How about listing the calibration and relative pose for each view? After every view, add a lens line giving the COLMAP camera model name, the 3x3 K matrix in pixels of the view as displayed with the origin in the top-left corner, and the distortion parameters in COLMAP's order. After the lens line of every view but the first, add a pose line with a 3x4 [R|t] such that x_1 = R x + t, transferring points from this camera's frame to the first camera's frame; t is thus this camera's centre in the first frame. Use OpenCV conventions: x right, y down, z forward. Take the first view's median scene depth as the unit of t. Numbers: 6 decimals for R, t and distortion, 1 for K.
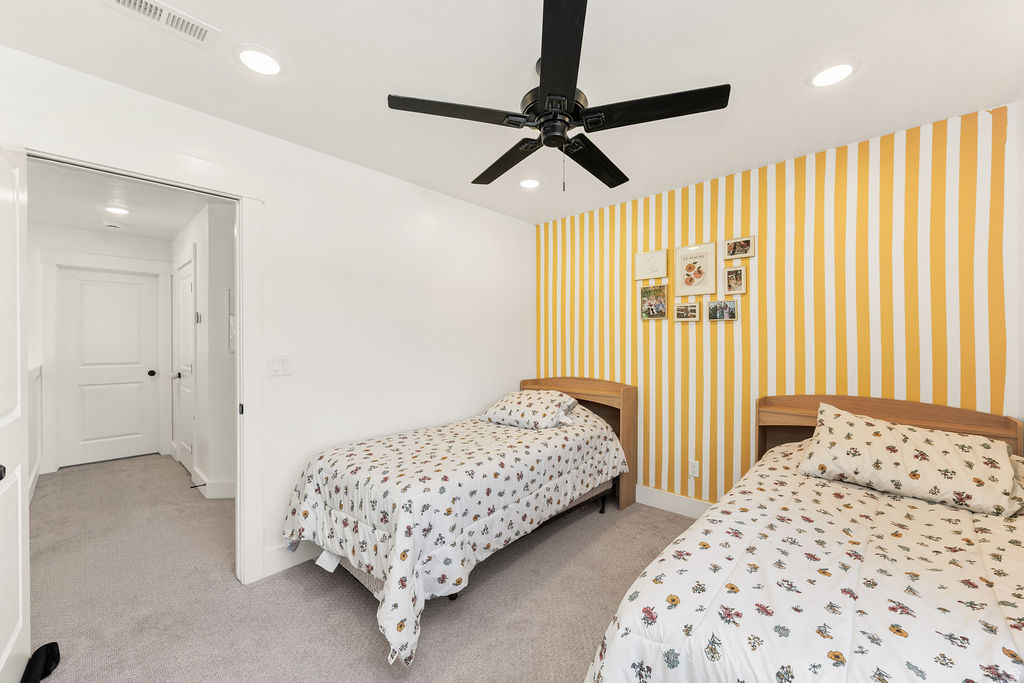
lens RADIAL K [[402.2, 0, 509.1], [0, 402.2, 341.6], [0, 0, 1]] dist [0.013888, 0.000182]
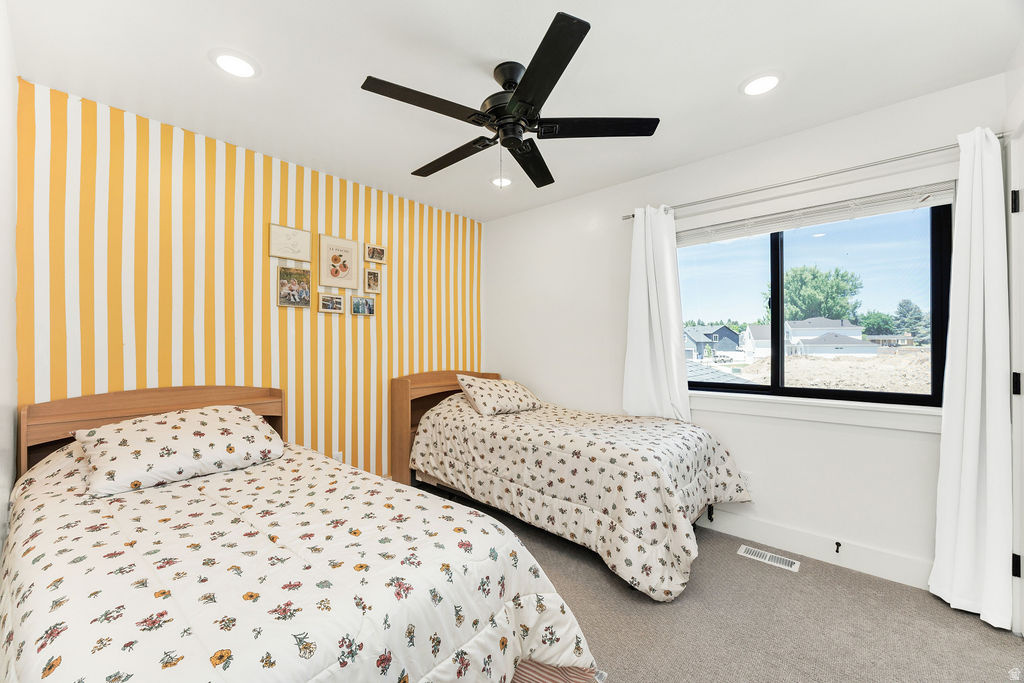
lens RADIAL K [[402.2, 0, 508.6], [0, 402.2, 343.2], [0, 0, 1]] dist [0.013888, 0.000182]
pose [[-0.031240, -0.009915, 0.999463, -0.560428], [-0.014402, 0.999851, 0.009469, 0.008798], [-0.999408, -0.014098, -0.031378, 0.600073]]
